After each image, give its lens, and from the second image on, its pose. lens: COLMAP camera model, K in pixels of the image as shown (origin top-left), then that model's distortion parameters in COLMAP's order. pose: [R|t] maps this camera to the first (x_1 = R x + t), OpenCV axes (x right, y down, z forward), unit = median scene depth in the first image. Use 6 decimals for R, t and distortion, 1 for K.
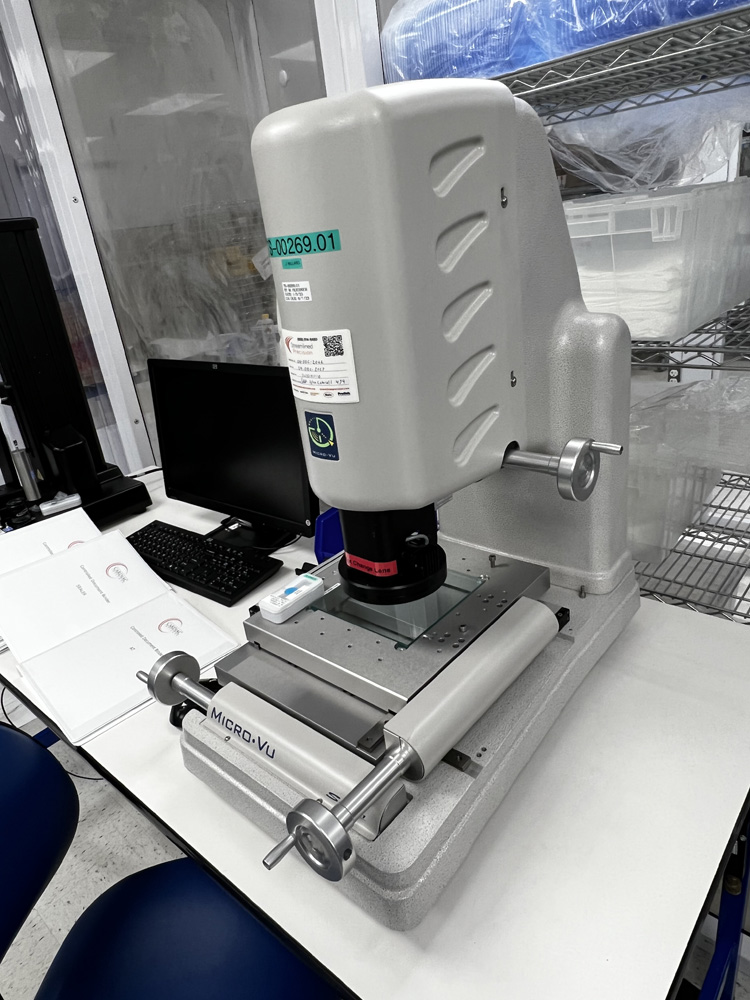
lens RADIAL K [[650.3, 0, 372.5], [0, 650.3, 478.3], [0, 0, 1]] dist [-0.003683, 0.001604]
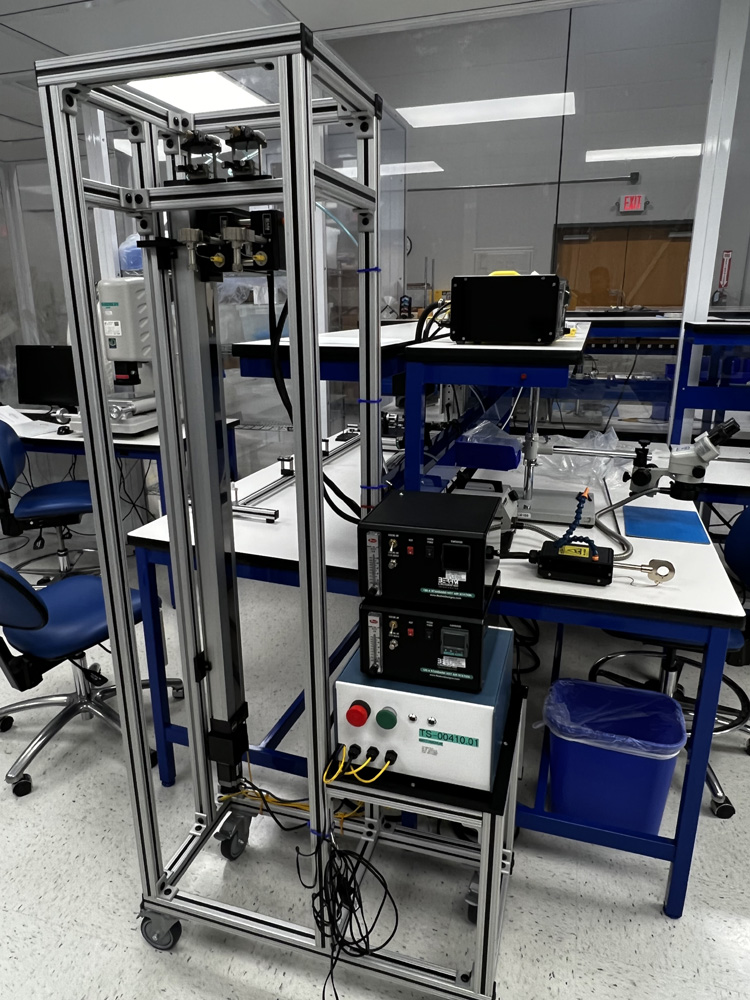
lens RADIAL K [[650.3, 0, 372.5], [0, 650.3, 478.3], [0, 0, 1]] dist [-0.003683, 0.001604]
pose [[0.902641, 0.005684, 0.430357, -0.427784], [0.054269, 0.990429, -0.126907, 1.730200], [-0.426960, 0.137907, 0.893693, -4.200208]]
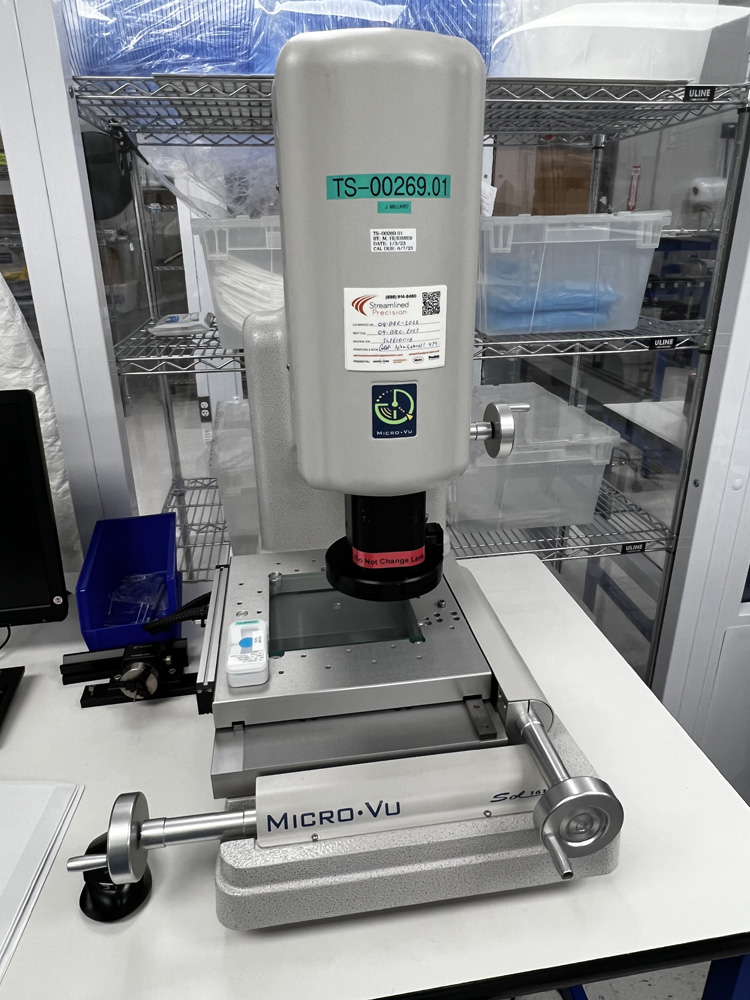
lens RADIAL K [[650.3, 0, 372.5], [0, 650.3, 478.3], [0, 0, 1]] dist [-0.003683, 0.001604]
pose [[0.636243, -0.163850, 0.753889, -0.819879], [0.221718, 0.974797, 0.024744, -0.005489], [-0.738942, 0.151408, 0.656536, 0.487336]]
